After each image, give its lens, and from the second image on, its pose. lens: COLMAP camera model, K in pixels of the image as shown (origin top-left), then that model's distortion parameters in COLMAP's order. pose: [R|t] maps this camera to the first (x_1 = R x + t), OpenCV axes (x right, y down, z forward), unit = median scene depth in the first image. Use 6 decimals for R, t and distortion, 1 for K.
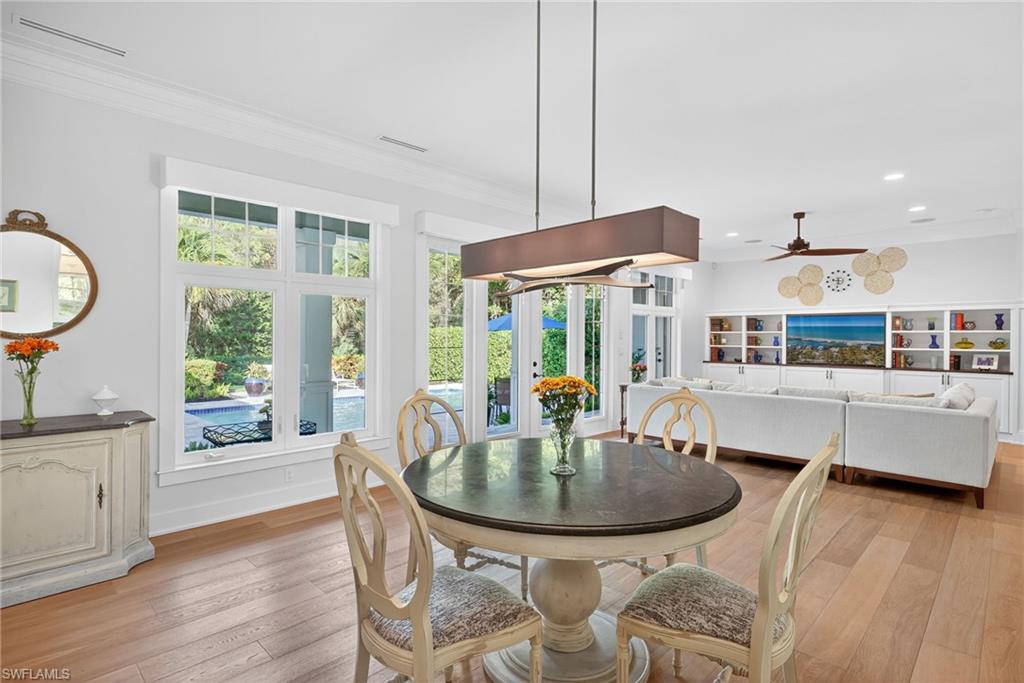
lens RADIAL K [[513.9, 0, 511.3], [0, 513.9, 339.9], [0, 0, 1]] dist [-0.000188, -0.000410]
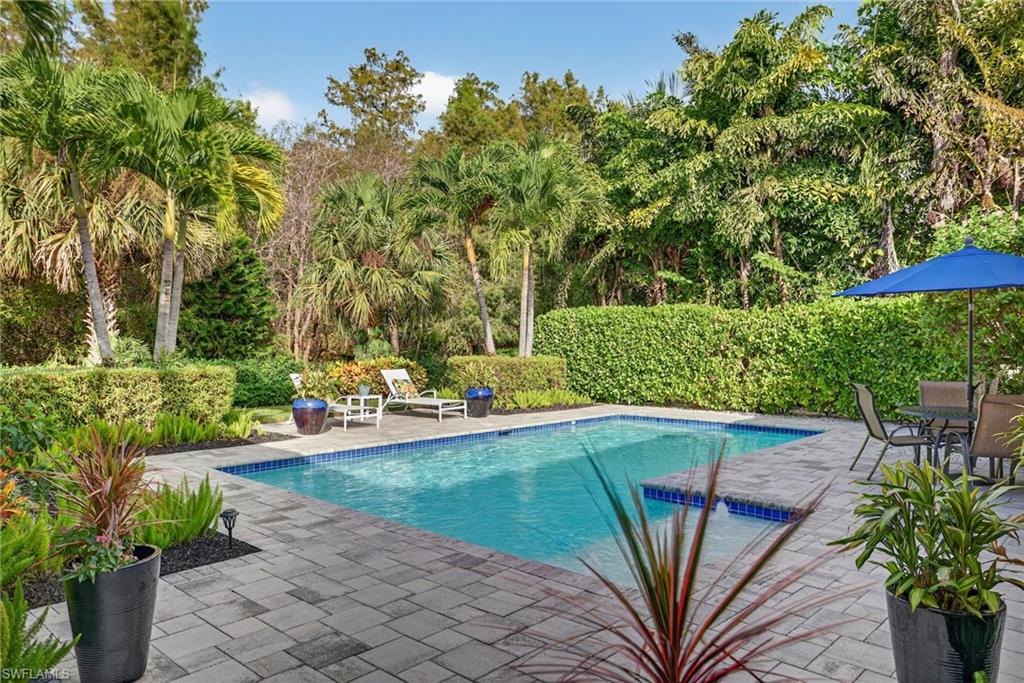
lens RADIAL K [[711.1, 0, 510.4], [0, 711.1, 341.1], [0, 0, 1]] dist [-0.004827, -0.003111]
pose [[0.999794, -0.005518, 0.019552, -0.104290], [0.005534, 0.999984, -0.000772, 0.006272], [-0.019547, 0.000880, 0.999809, 0.094192]]
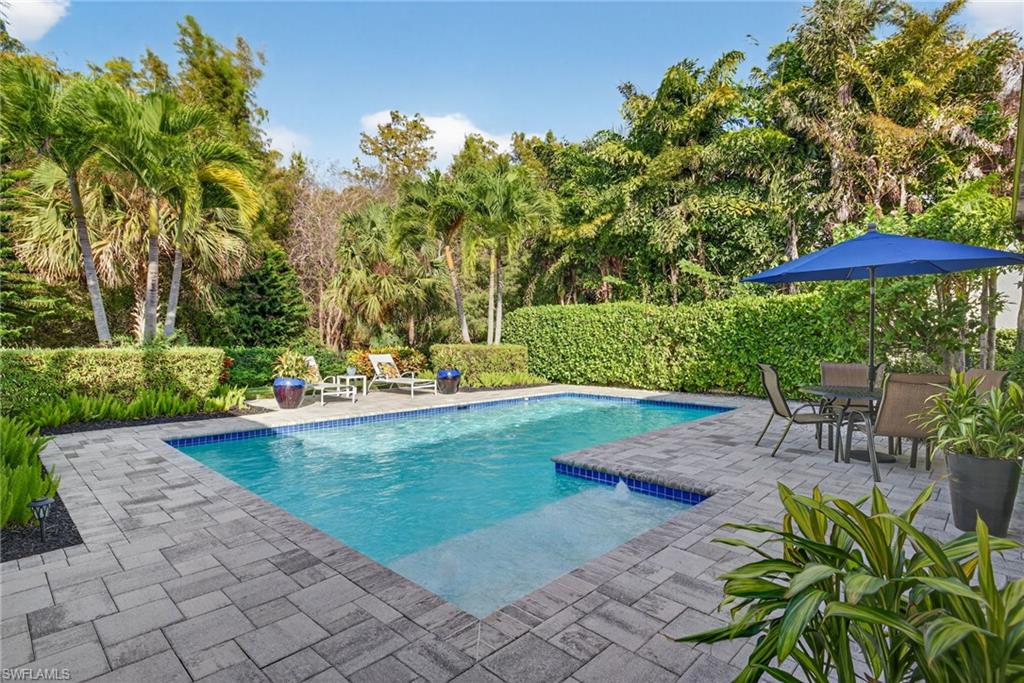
lens RADIAL K [[513.9, 0, 513.3], [0, 513.9, 338.7], [0, 0, 1]] dist [-0.000188, -0.000410]
pose [[0.999920, -0.000977, 0.012573, -0.082527], [0.001004, 0.999997, -0.002094, 0.010559], [-0.012570, 0.002106, 0.999919, 0.133656]]
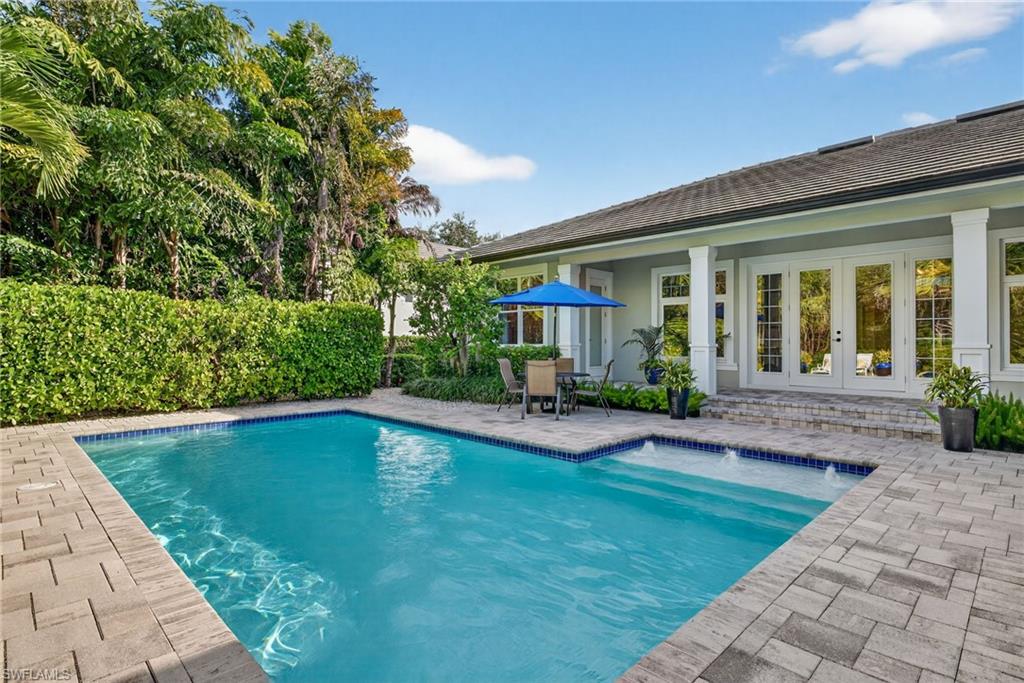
lens RADIAL K [[513.9, 0, 510.5], [0, 513.9, 338.2], [0, 0, 1]] dist [-0.000188, -0.000410]
pose [[0.019238, -0.001310, 0.999814, -0.207716], [0.004646, 0.999988, 0.001221, 0.008584], [-0.999804, 0.004622, 0.019244, 0.270074]]
